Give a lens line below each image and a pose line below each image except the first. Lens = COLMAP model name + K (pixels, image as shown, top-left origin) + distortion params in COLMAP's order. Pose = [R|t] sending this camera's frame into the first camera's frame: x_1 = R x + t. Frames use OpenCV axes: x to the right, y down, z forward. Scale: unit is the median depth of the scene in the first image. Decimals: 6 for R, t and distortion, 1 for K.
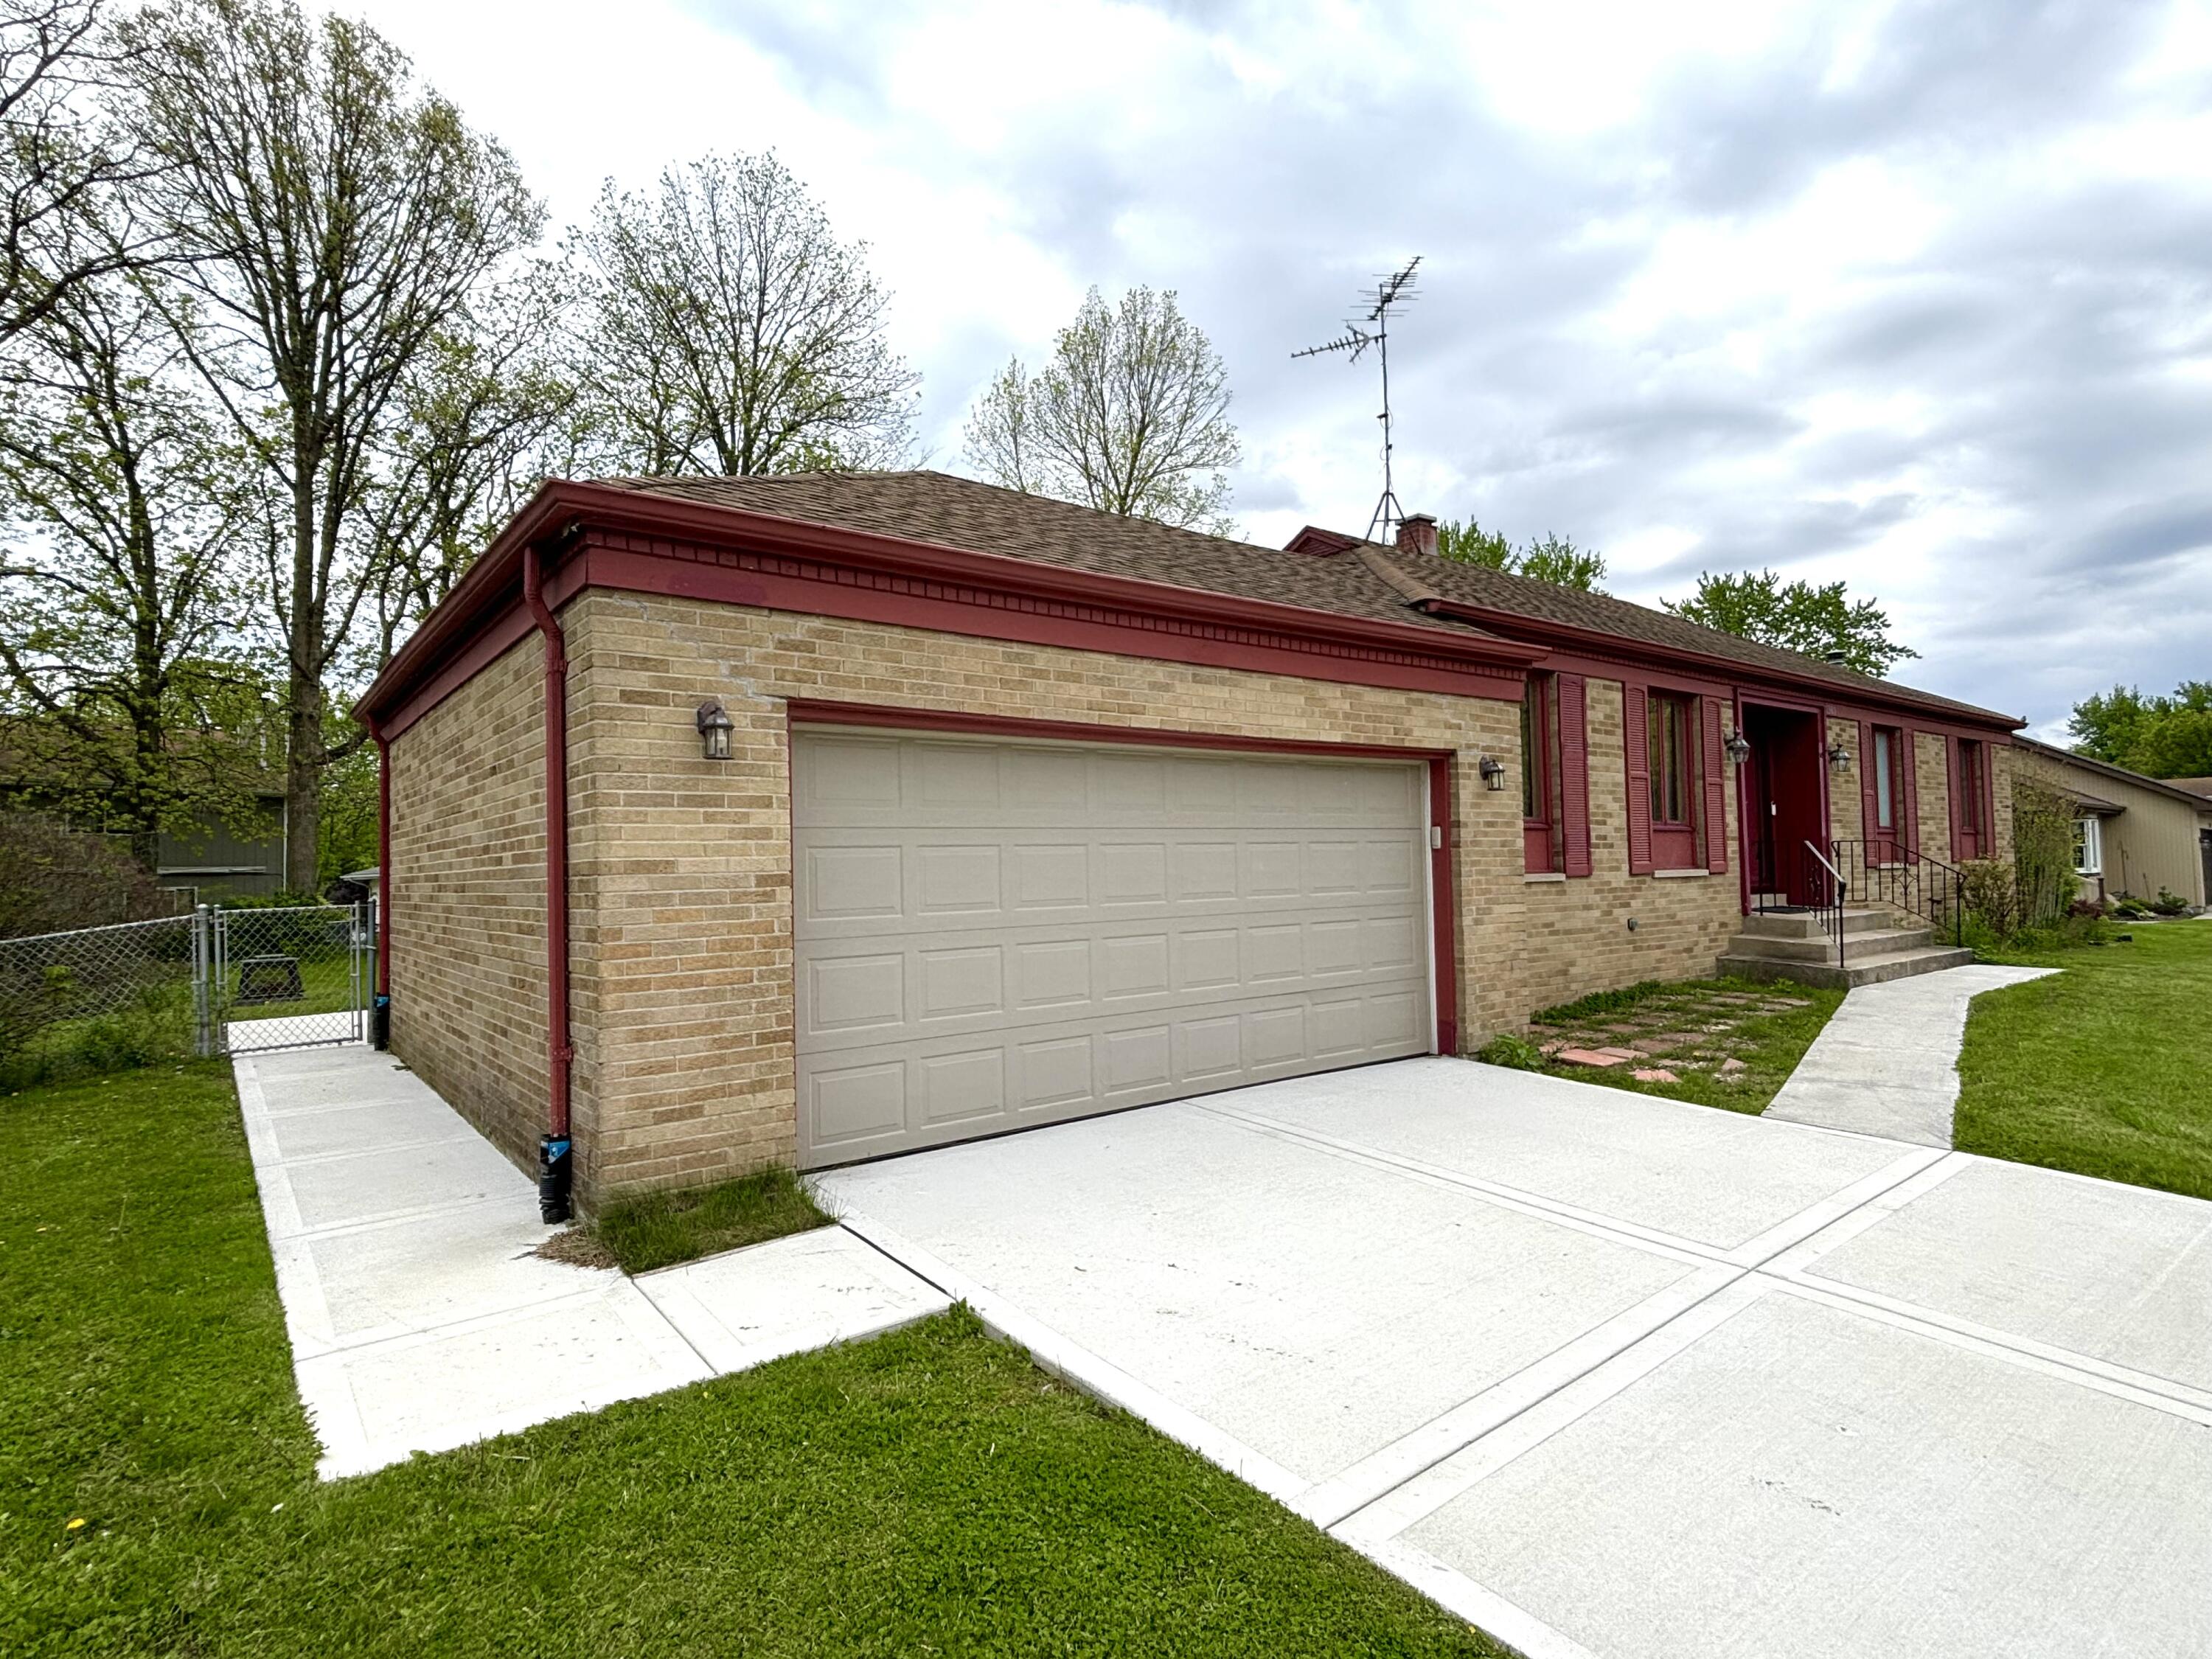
lens RADIAL K [[1165.6, 0, 1109.3], [0, 1165.6, 826.8], [0, 0, 1]] dist [-0.005040, 0.000996]
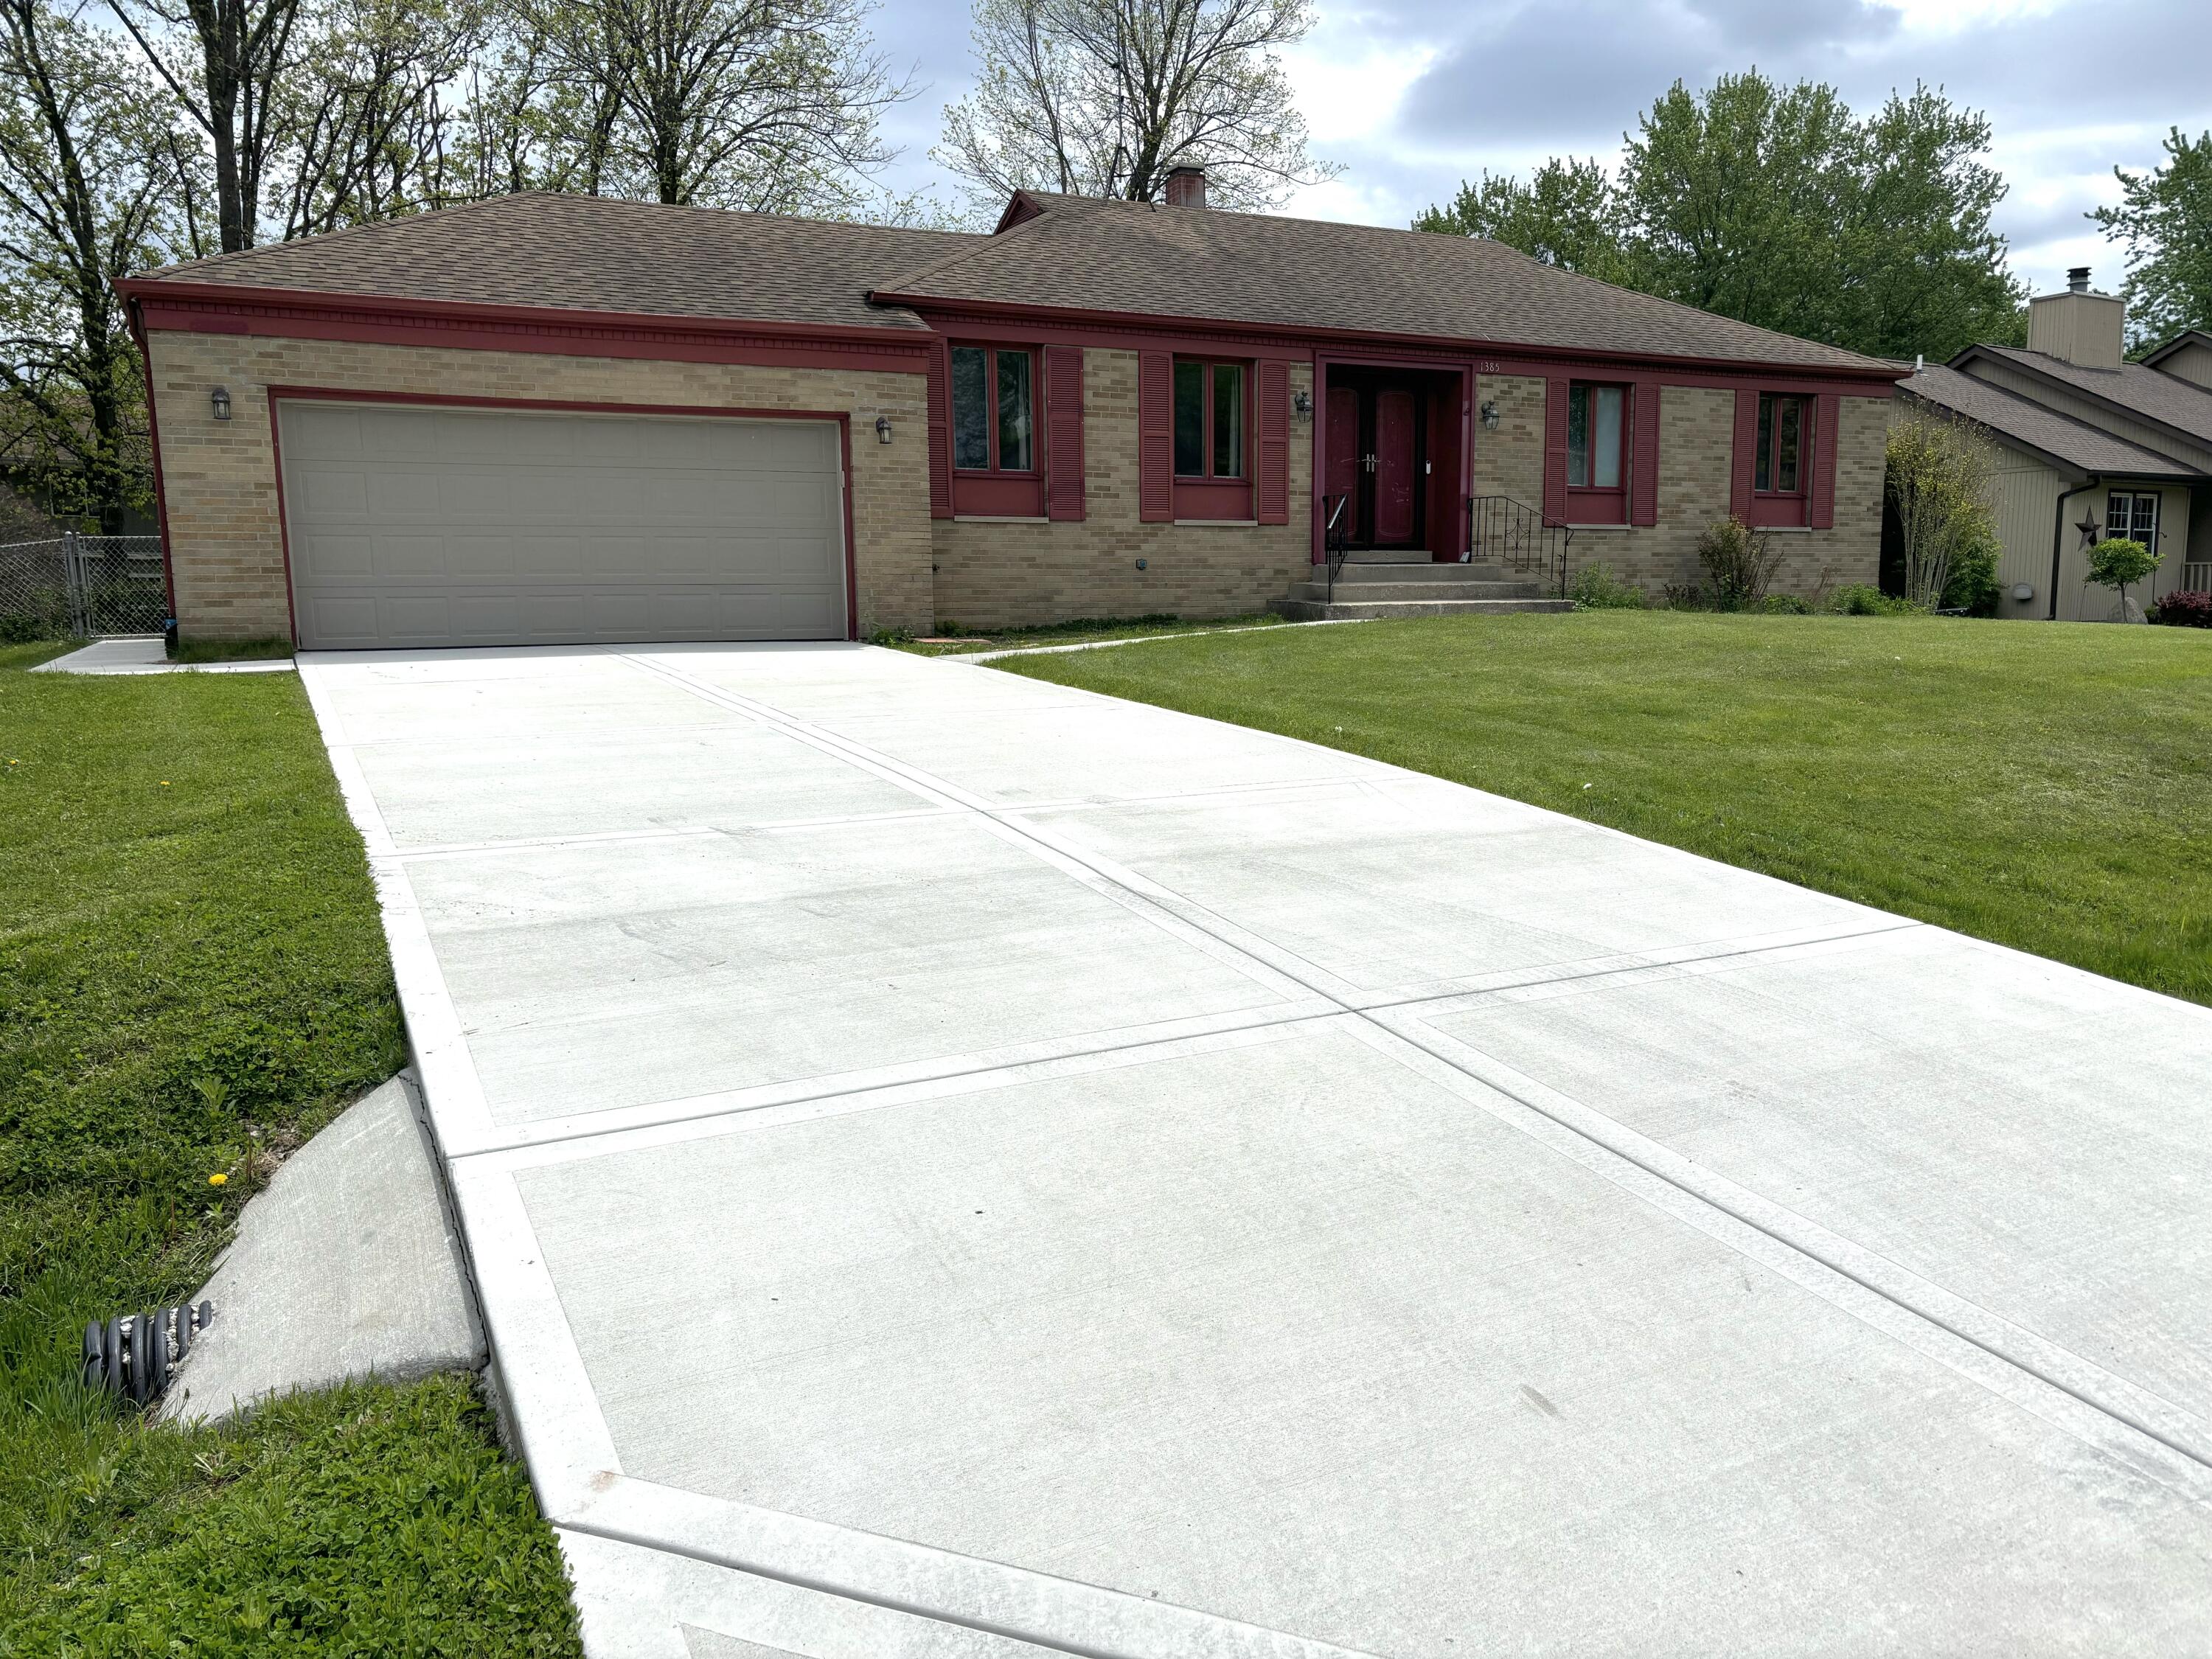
lens RADIAL K [[1657.5, 0, 1101.5], [0, 1657.5, 835.3], [0, 0, 1]] dist [0.026427, -0.021935]
pose [[0.980117, 0.039179, -0.194516, 1.077484], [-0.004124, 0.984124, 0.177437, 0.080882], [0.198379, -0.173107, 0.964717, -0.971694]]
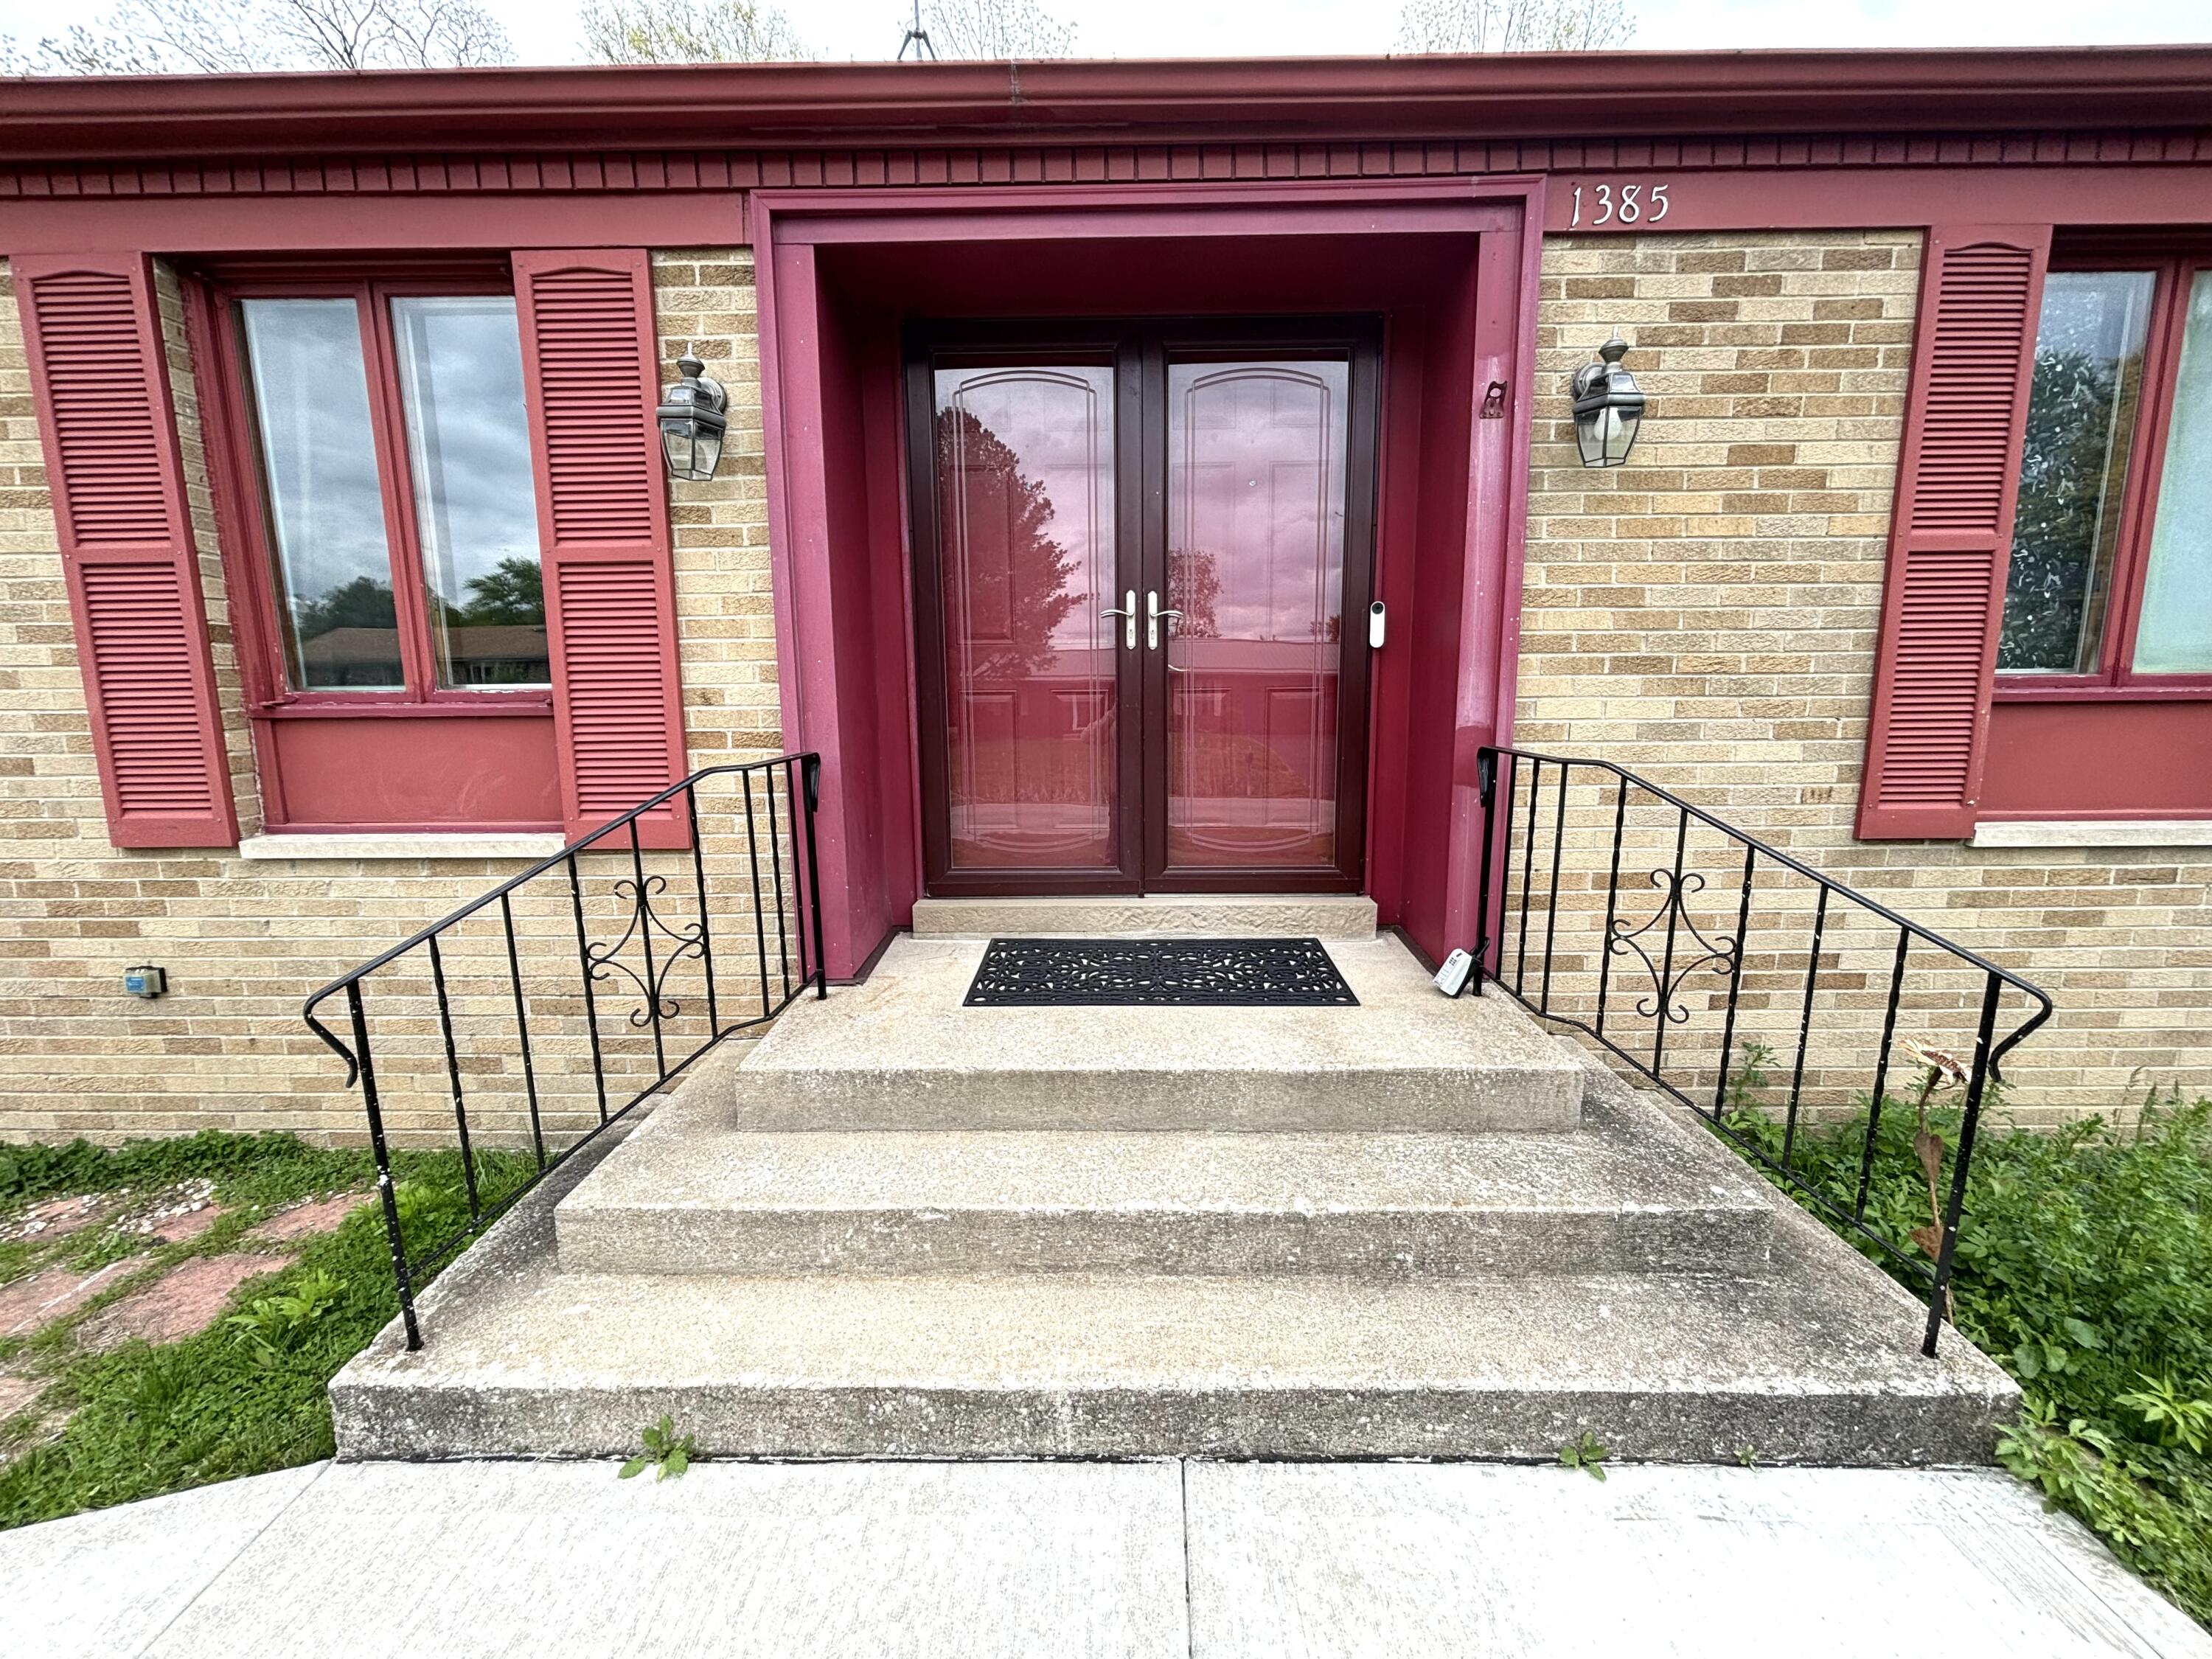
lens RADIAL K [[884.5, 0, 1105.3], [0, 884.5, 824.5], [0, 0, 1]] dist [-0.001527, -0.000220]
pose [[0.777086, 0.111687, -0.619406, 1.222874], [0.011814, 0.981368, 0.191774, -0.020374], [0.629284, -0.156342, 0.761287, 1.423568]]
